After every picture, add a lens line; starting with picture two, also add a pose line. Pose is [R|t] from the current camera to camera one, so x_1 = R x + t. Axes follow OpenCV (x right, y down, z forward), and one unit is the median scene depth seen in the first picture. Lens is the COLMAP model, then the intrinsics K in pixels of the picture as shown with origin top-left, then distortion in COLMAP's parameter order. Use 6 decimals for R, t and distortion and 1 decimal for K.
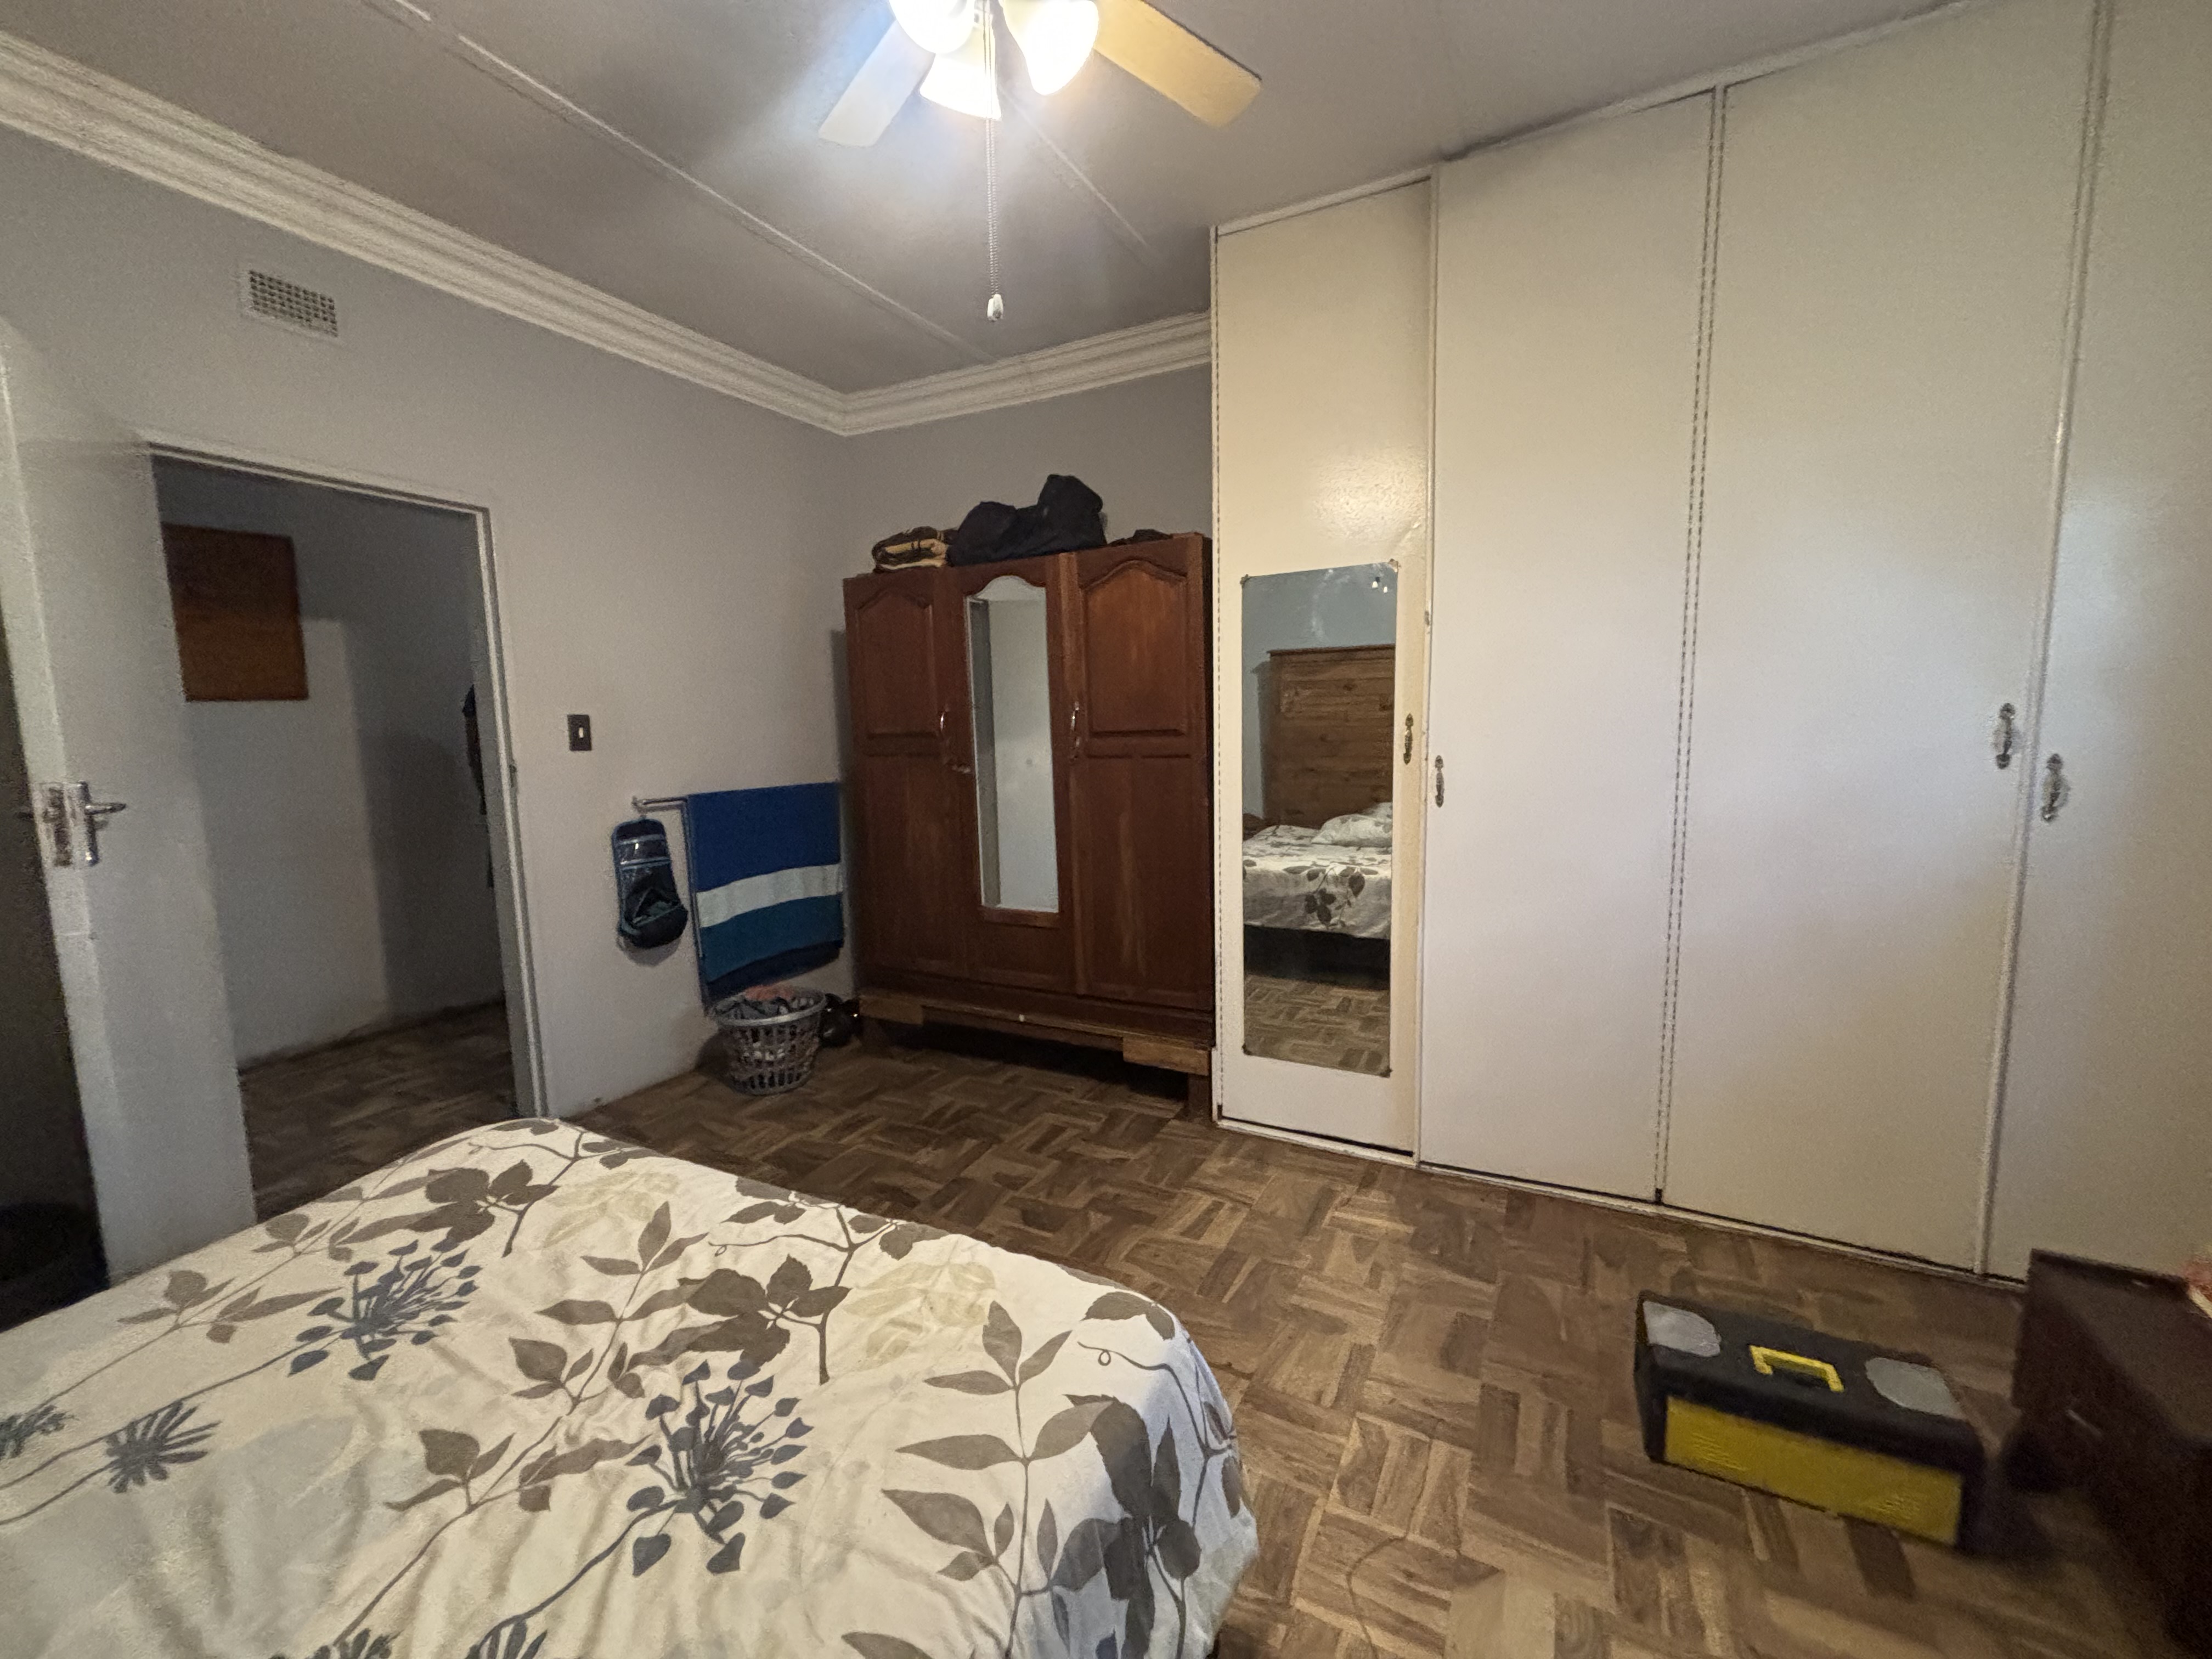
lens RADIAL K [[888.0, 0, 1105.7], [0, 888.0, 826.6], [0, 0, 1]] dist [0.004489, -0.000169]
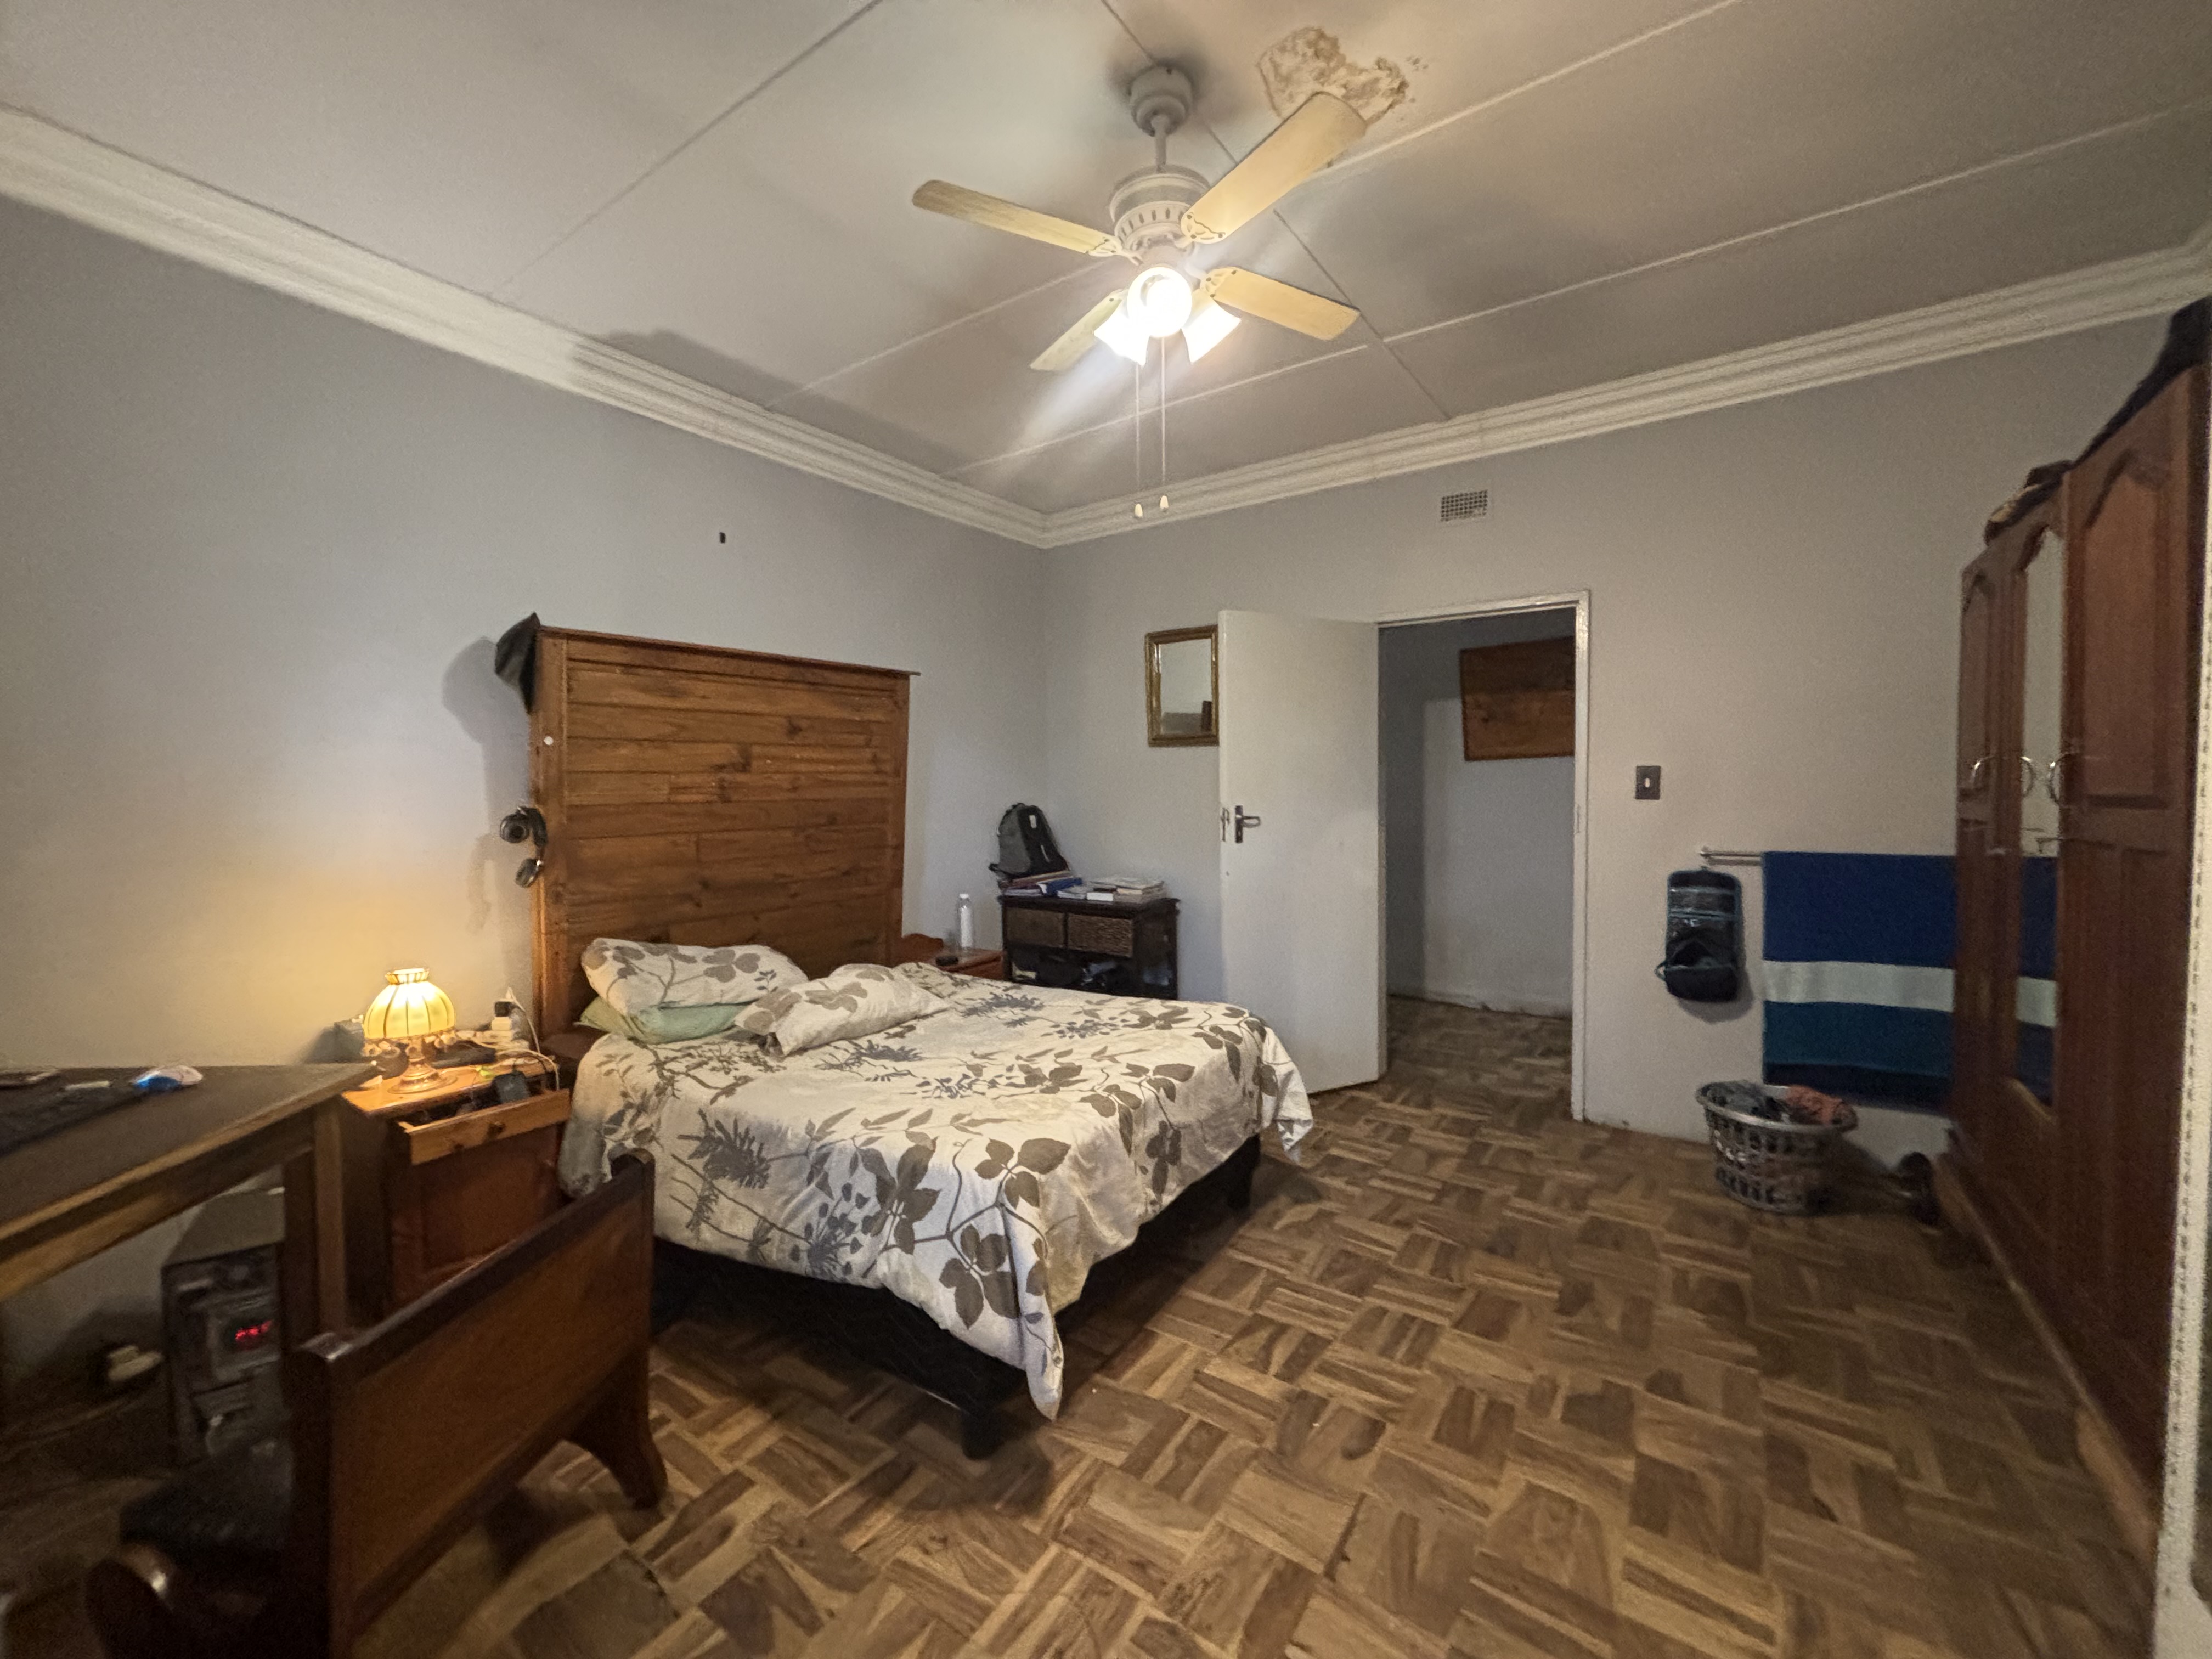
lens RADIAL K [[888.0, 0, 1102.2], [0, 888.0, 822.9], [0, 0, 1]] dist [0.004489, -0.000169]
pose [[-0.111595, 0.061619, -0.991841, 0.733740], [-0.105754, 0.991672, 0.073507, -0.086955], [0.988111, 0.113094, -0.104150, 0.607839]]
